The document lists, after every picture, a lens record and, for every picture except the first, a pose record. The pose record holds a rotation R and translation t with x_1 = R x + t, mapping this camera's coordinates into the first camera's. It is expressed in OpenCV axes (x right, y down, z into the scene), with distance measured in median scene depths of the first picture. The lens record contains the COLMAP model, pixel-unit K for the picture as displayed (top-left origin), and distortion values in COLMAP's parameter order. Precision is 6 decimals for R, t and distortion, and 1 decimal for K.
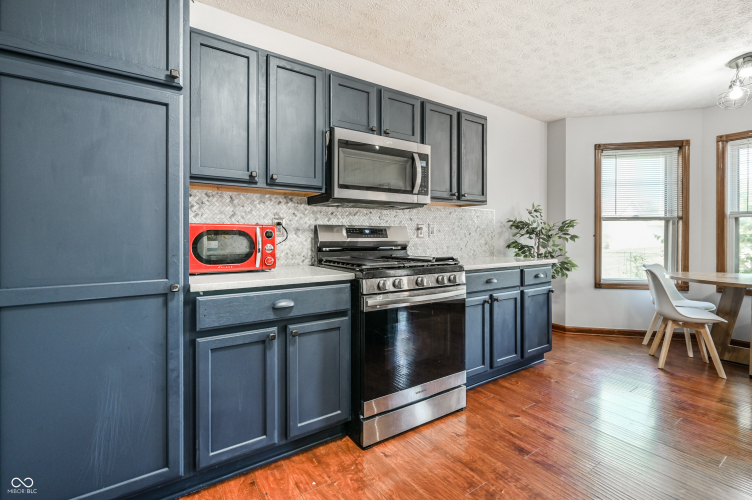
lens RADIAL K [[339.6, 0, 376.8], [0, 339.6, 239.1], [0, 0, 1]] dist [0.003843, 0.000636]
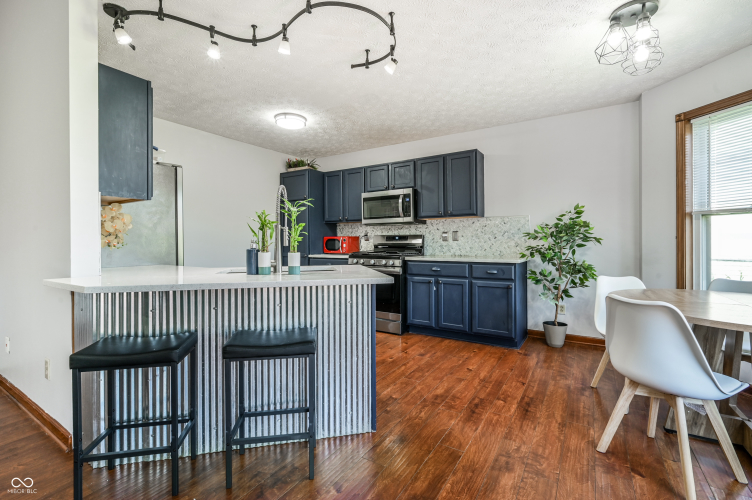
lens RADIAL K [[339.6, 0, 376.8], [0, 339.6, 239.1], [0, 0, 1]] dist [0.003843, 0.000636]
pose [[0.386864, -0.006552, -0.922113, 1.165021], [-0.002569, 0.999963, -0.008183, 0.000793], [0.922133, 0.005534, 0.386833, 0.109805]]
